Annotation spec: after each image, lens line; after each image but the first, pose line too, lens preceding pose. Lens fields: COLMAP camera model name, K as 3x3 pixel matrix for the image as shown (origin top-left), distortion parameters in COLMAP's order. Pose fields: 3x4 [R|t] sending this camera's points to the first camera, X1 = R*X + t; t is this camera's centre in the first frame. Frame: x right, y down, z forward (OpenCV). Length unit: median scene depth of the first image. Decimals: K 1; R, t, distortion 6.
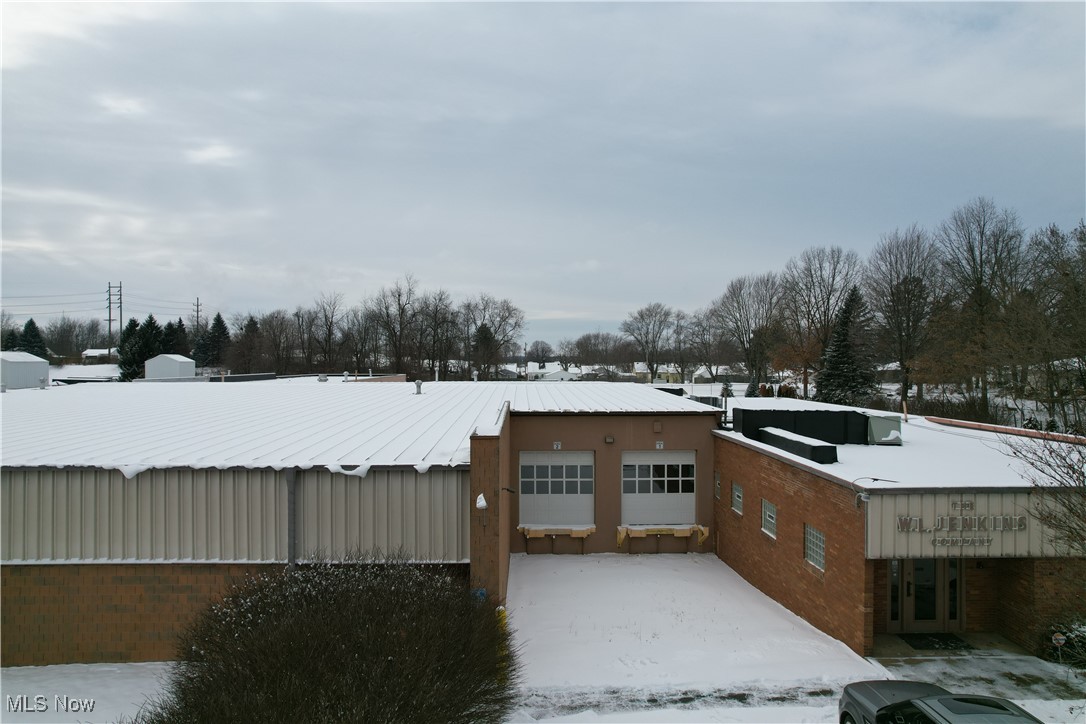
lens RADIAL K [[696.1, 0, 538.5], [0, 696.1, 350.2], [0, 0, 1]] dist [-0.095005, 0.084535]
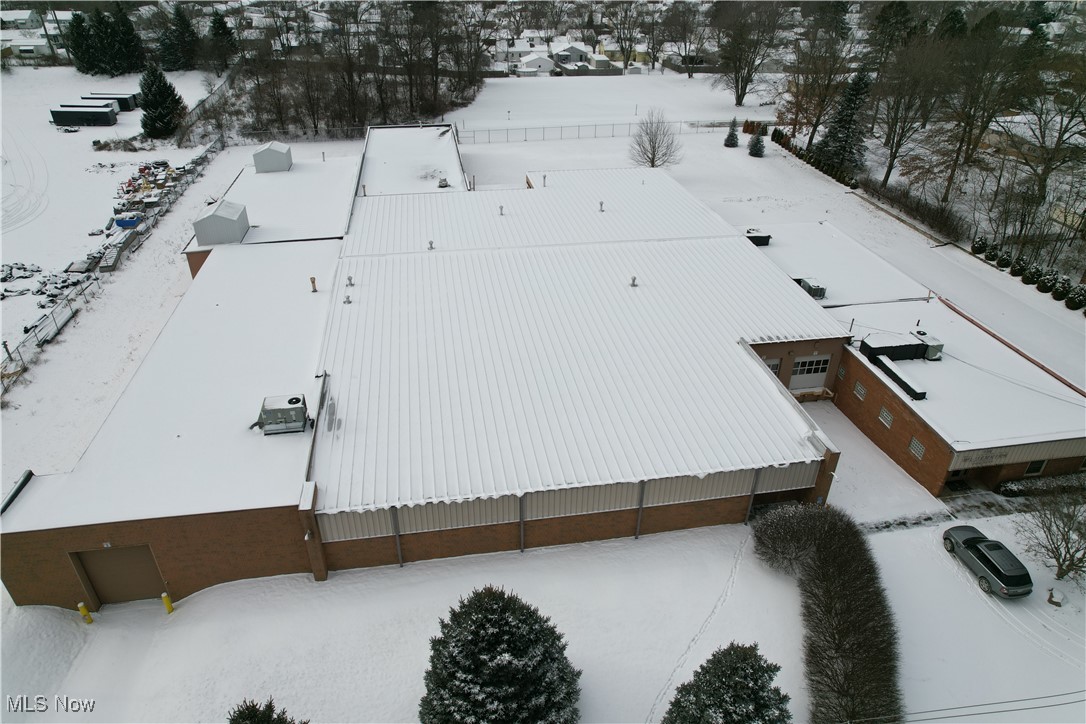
lens RADIAL K [[696.1, 0, 538.5], [0, 696.1, 350.2], [0, 0, 1]] dist [-0.095005, 0.084535]
pose [[0.989910, -0.062165, 0.127332, -0.816377], [-0.012899, 0.855360, 0.517873, -0.836619], [-0.141109, -0.514290, 0.845928, -0.451495]]
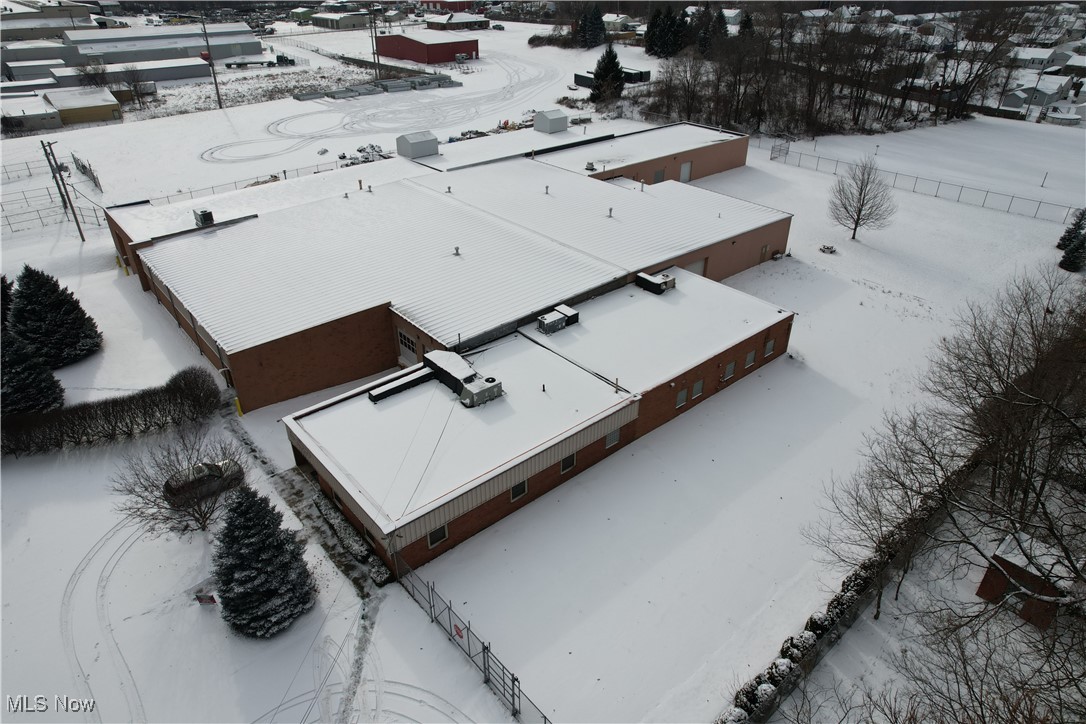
lens RADIAL K [[696.1, 0, 538.5], [0, 696.1, 350.2], [0, 0, 1]] dist [-0.095005, 0.084535]
pose [[0.630352, 0.389495, -0.671528, 1.691514], [0.013076, 0.859576, 0.510840, -0.856136], [0.776200, -0.330790, 0.536742, 0.217586]]
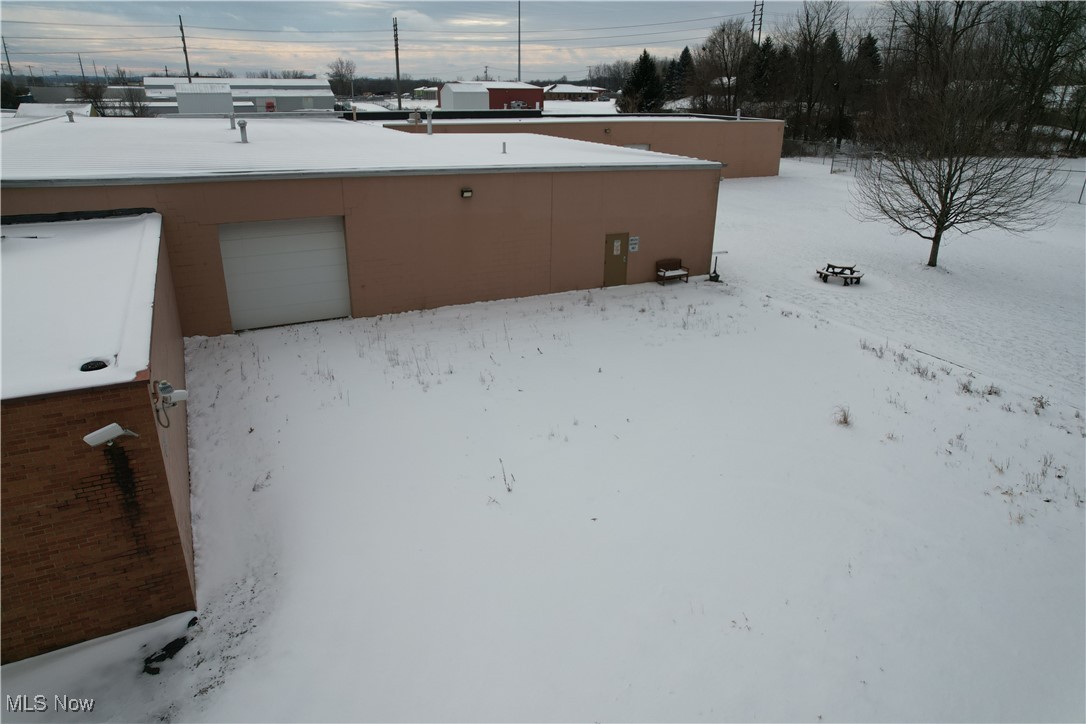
lens RADIAL K [[696.1, 0, 538.5], [0, 696.1, 350.2], [0, 0, 1]] dist [-0.095005, 0.084535]
pose [[0.418243, 0.333059, -0.845071, 1.060238], [-0.000502, 0.930436, 0.366454, 0.014307], [0.908335, -0.152843, 0.389315, 2.062727]]
